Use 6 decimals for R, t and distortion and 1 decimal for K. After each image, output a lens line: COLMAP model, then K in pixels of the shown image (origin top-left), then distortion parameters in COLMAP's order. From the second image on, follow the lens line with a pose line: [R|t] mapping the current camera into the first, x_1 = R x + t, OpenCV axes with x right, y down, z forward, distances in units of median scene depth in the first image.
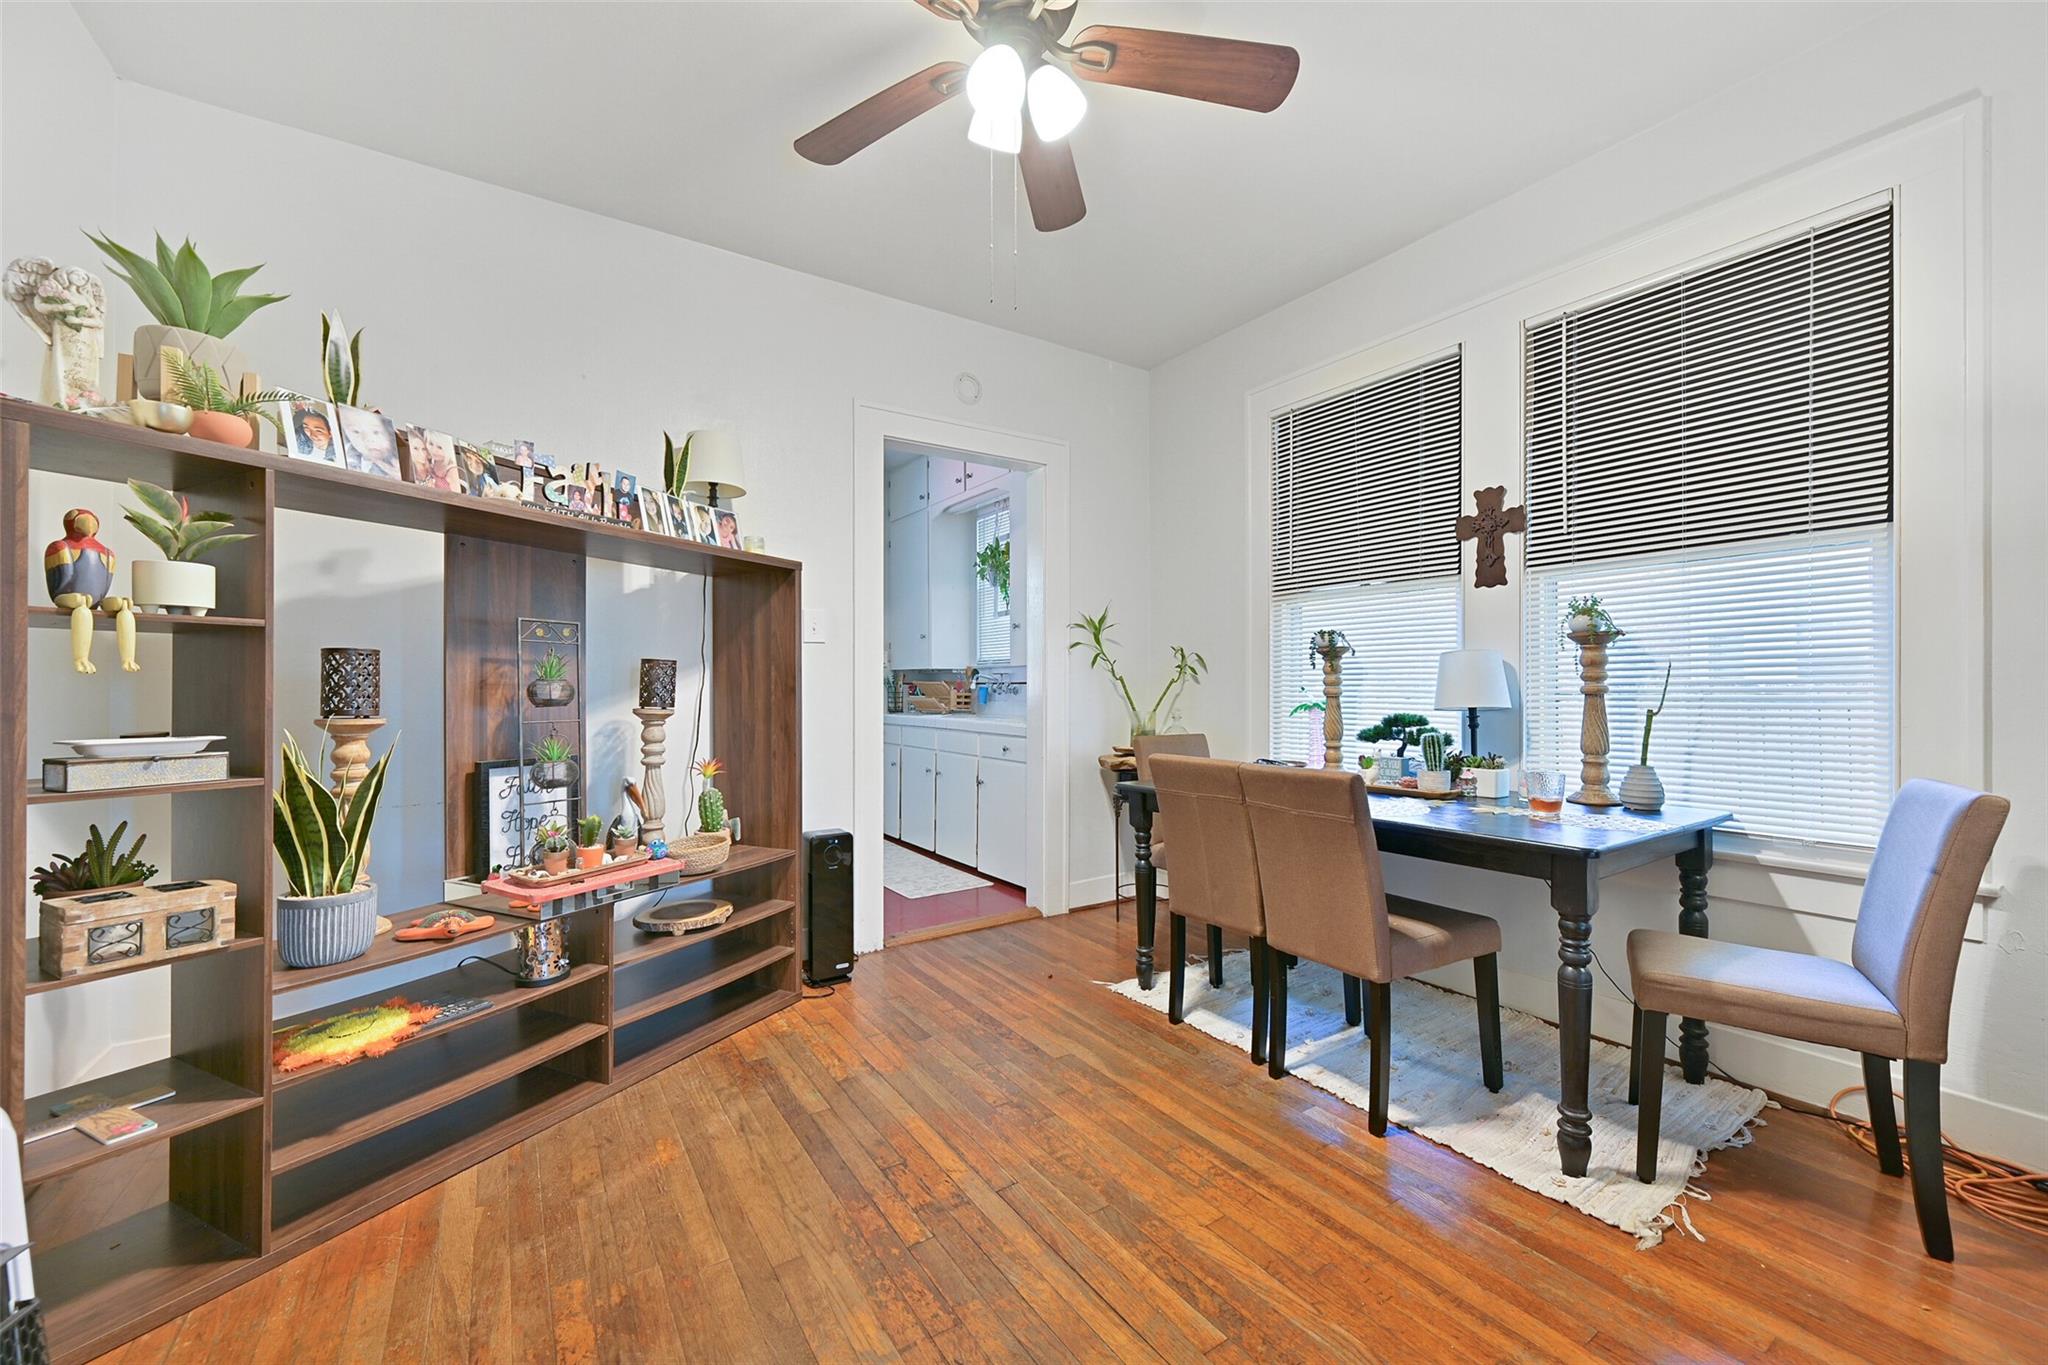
lens RADIAL K [[806.4, 0, 1036.9], [0, 806.4, 683.5], [0, 0, 1]] dist [0.008399, 0.000155]
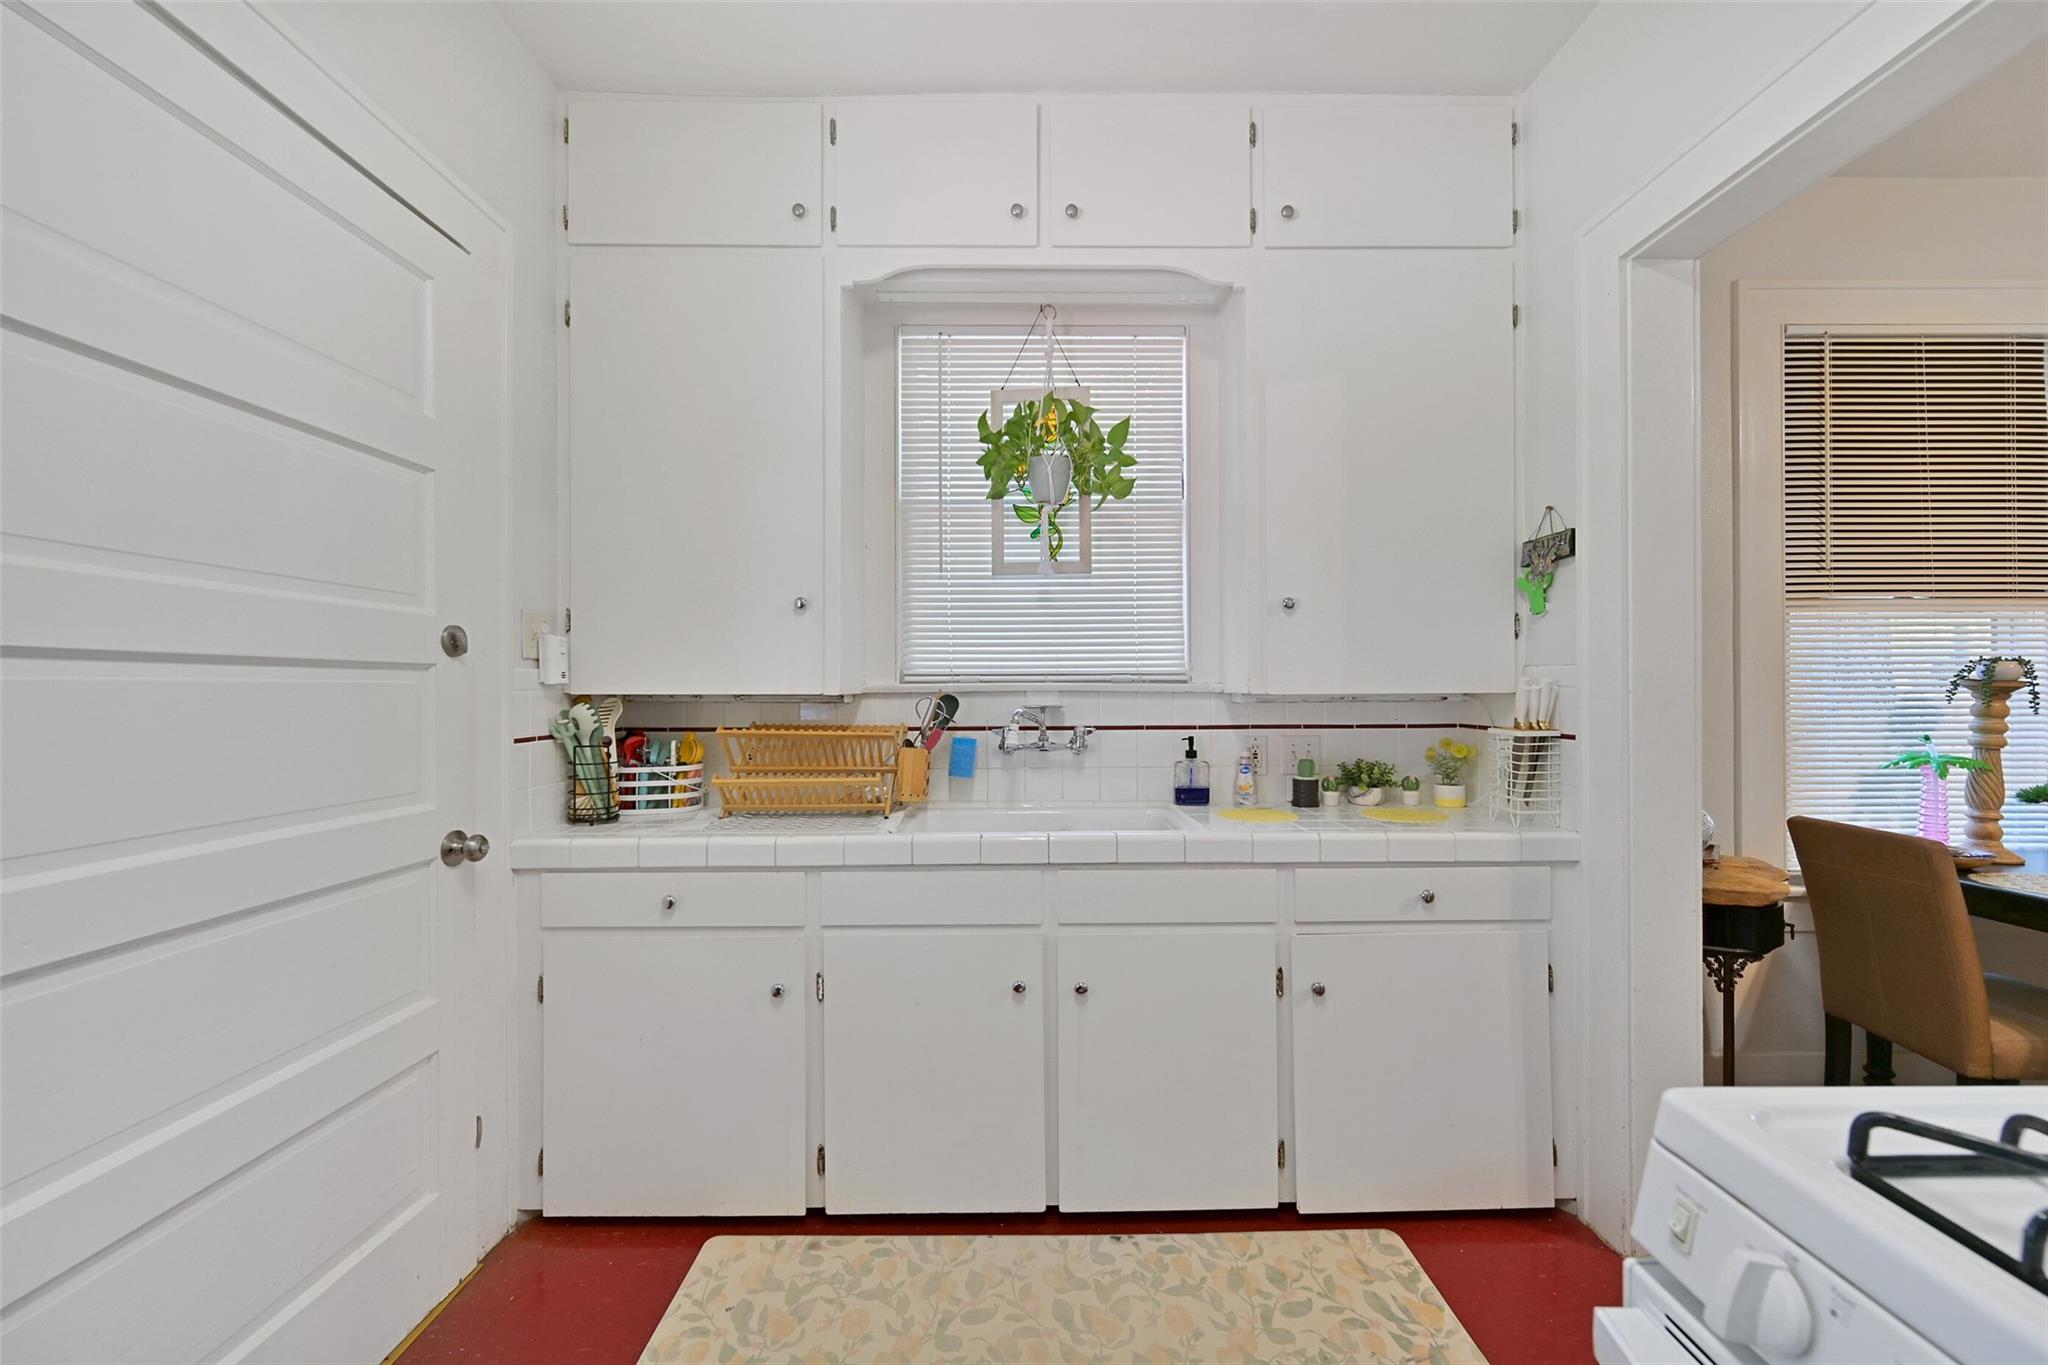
lens RADIAL K [[806.4, 0, 1024.7], [0, 806.4, 685.2], [0, 0, 1]] dist [0.008399, 0.000155]
pose [[0.543028, -0.005949, 0.839693, -0.659626], [0.001526, 0.999980, 0.006097, -0.042649], [-0.839713, -0.002030, 0.543026, 1.228534]]
